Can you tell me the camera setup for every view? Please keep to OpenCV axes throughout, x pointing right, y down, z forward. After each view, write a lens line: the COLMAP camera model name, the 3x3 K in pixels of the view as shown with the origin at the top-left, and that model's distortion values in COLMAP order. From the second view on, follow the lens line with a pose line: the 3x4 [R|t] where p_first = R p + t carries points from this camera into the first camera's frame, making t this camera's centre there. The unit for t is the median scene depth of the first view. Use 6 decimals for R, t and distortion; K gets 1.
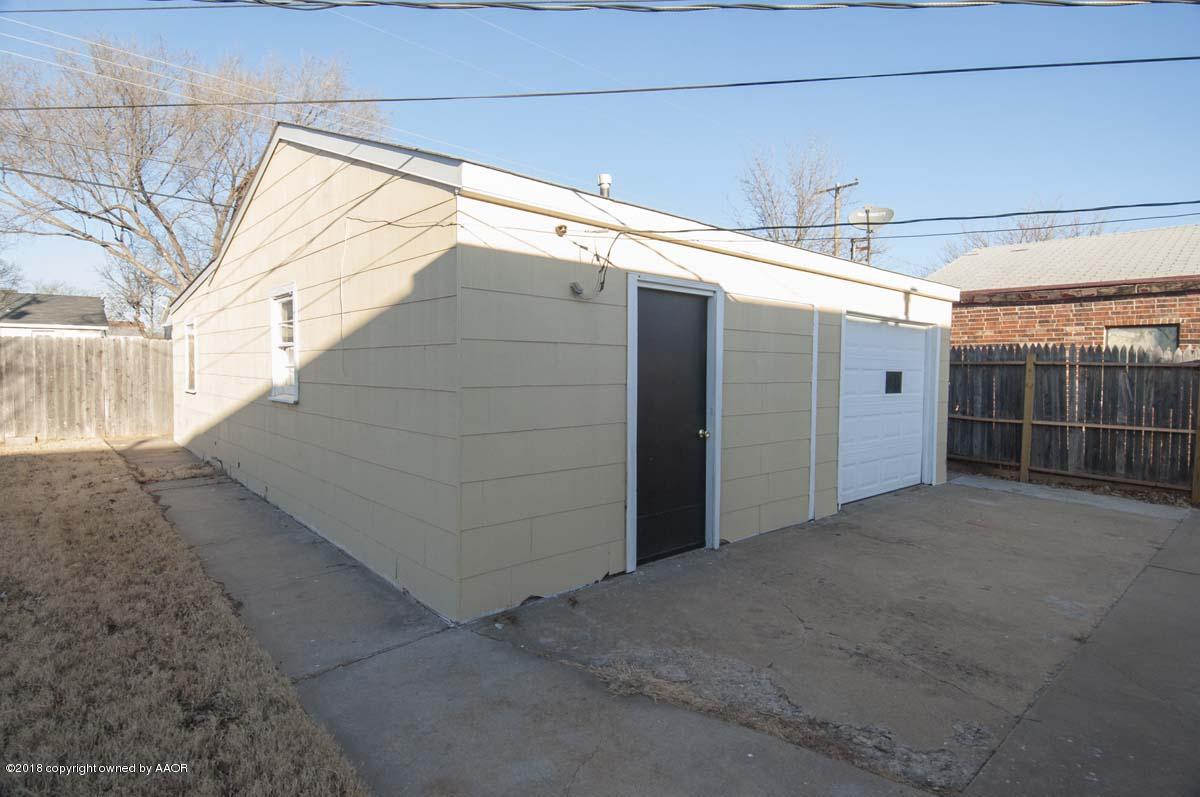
lens RADIAL K [[631.3, 0, 605.2], [0, 631.3, 391.0], [0, 0, 1]] dist [0.035211, -0.045155]
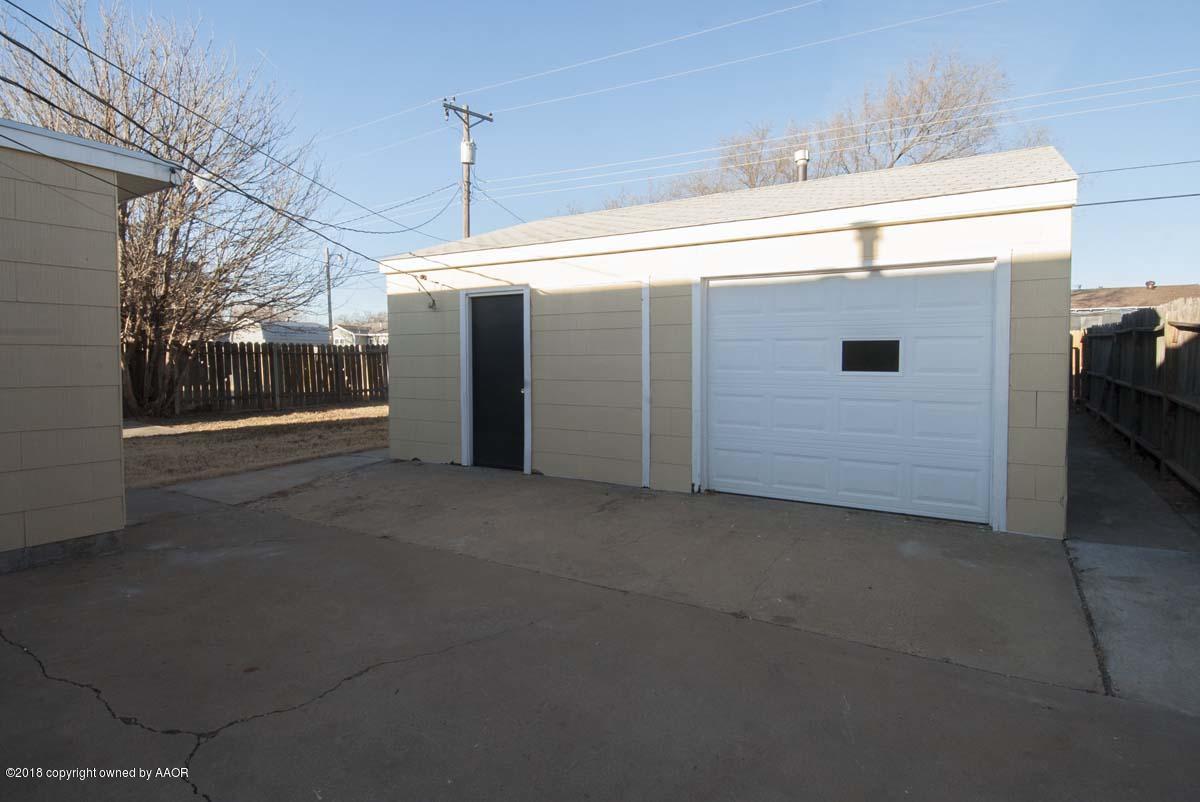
lens RADIAL K [[647.7, 0, 611.4], [0, 647.7, 389.4], [0, 0, 1]] dist [0.070289, -0.077007]
pose [[0.284280, 0.033090, -0.958170, 0.979381], [-0.030494, 0.999211, 0.025460, 0.012665], [0.958256, 0.021981, 0.285064, 0.469335]]
